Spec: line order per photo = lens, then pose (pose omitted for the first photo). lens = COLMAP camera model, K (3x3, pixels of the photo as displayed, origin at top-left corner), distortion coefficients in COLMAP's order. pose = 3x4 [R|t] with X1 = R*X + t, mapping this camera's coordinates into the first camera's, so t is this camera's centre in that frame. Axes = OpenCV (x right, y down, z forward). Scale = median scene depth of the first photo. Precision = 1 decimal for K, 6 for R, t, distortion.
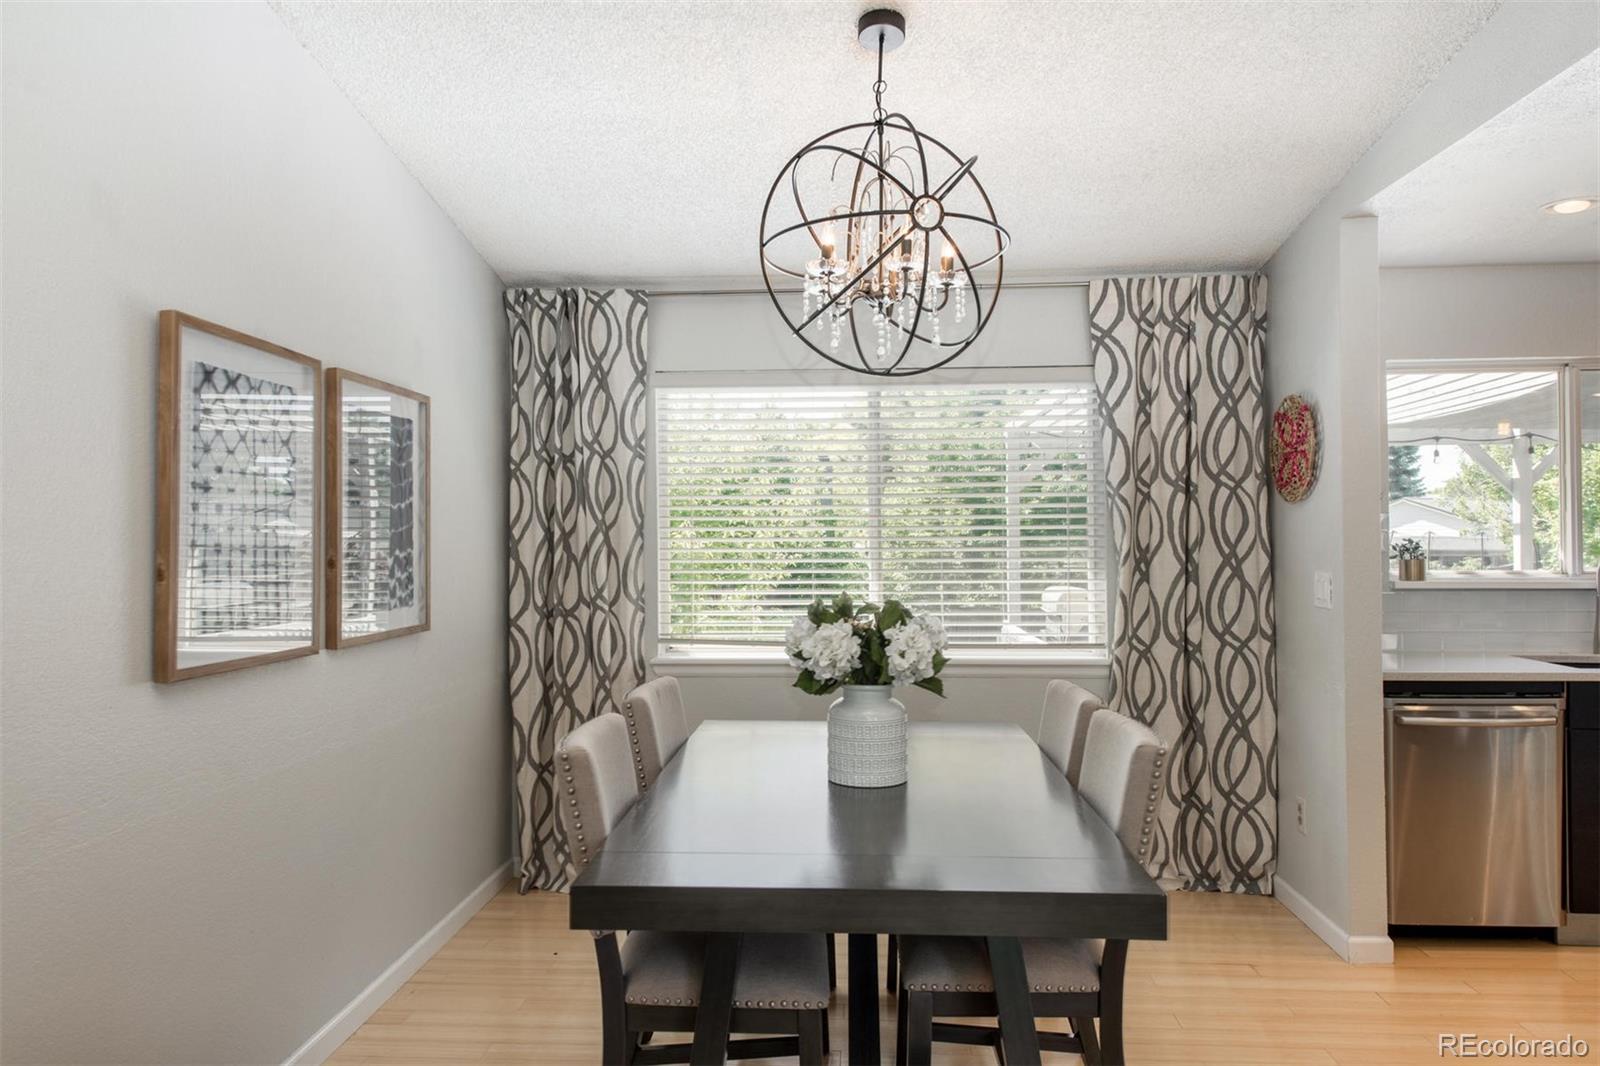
lens RADIAL K [[1081.2, 0, 812.4], [0, 1081.2, 529.4], [0, 0, 1]] dist [0.022011, -0.004849]
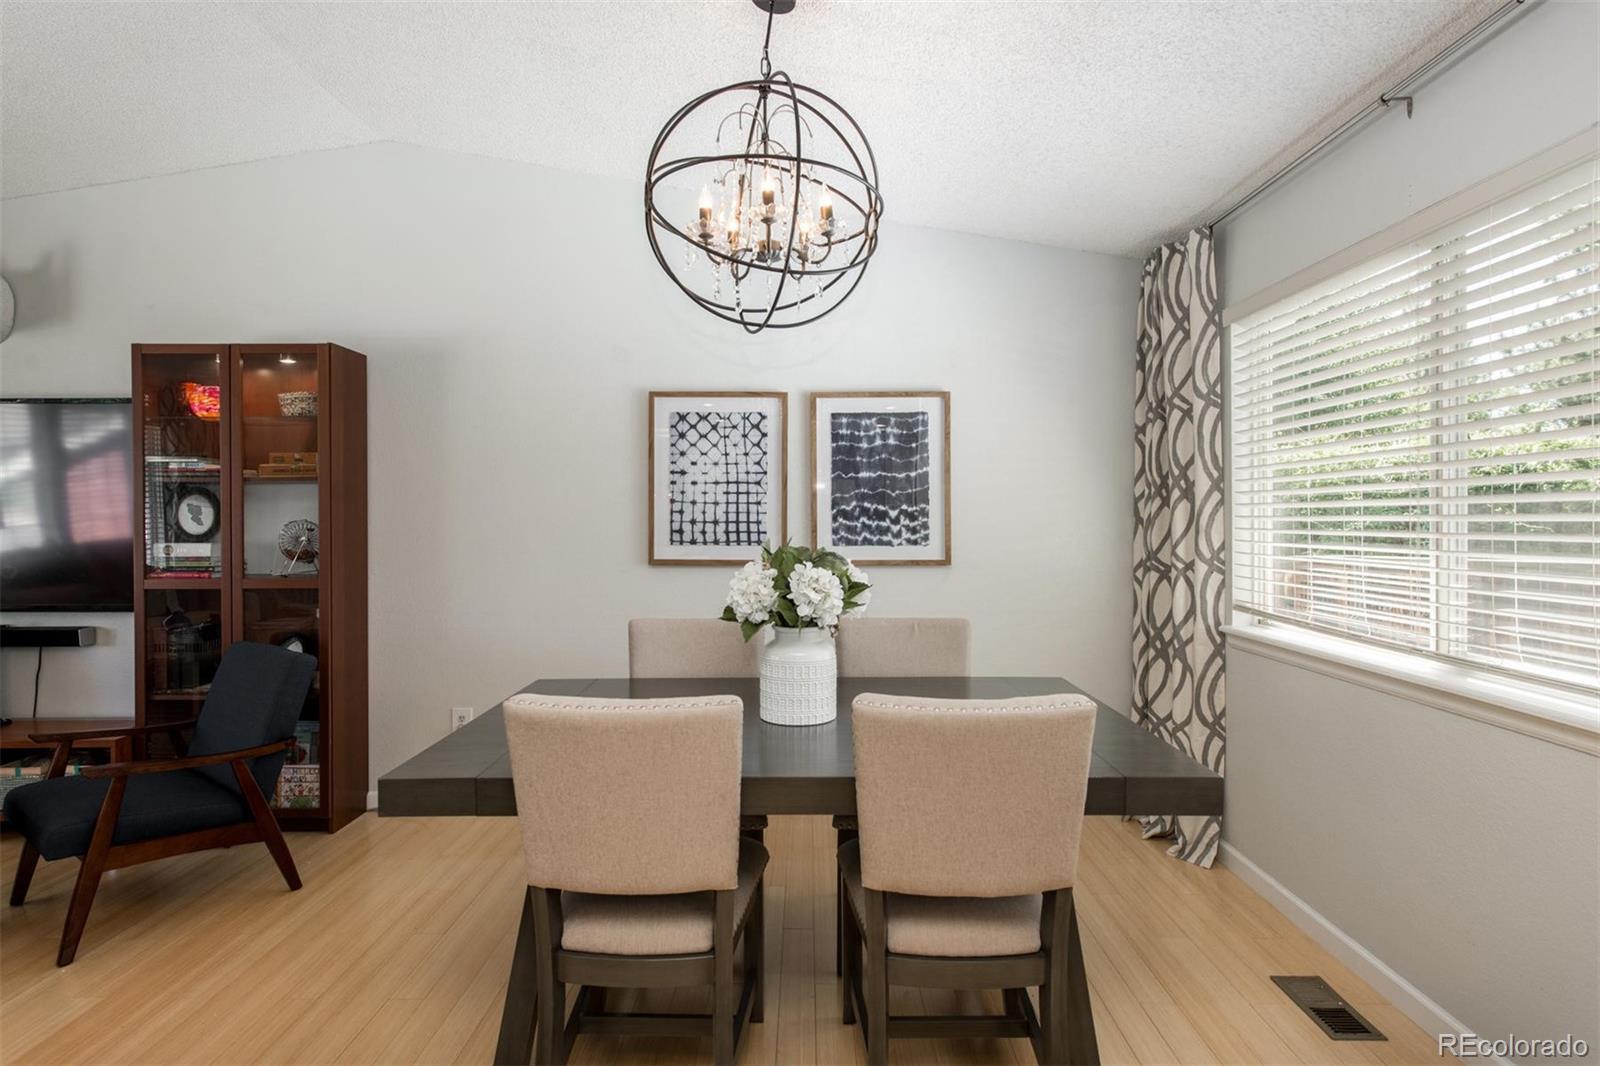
lens RADIAL K [[798.4, 0, 785.4], [0, 798.4, 527.5], [0, 0, 1]] dist [-0.001821, -0.000091]
pose [[0.031286, 0.016252, -0.999378, 0.522583], [0.010981, 0.999802, 0.016603, 0.022596], [0.999450, -0.011494, 0.031101, 0.634590]]
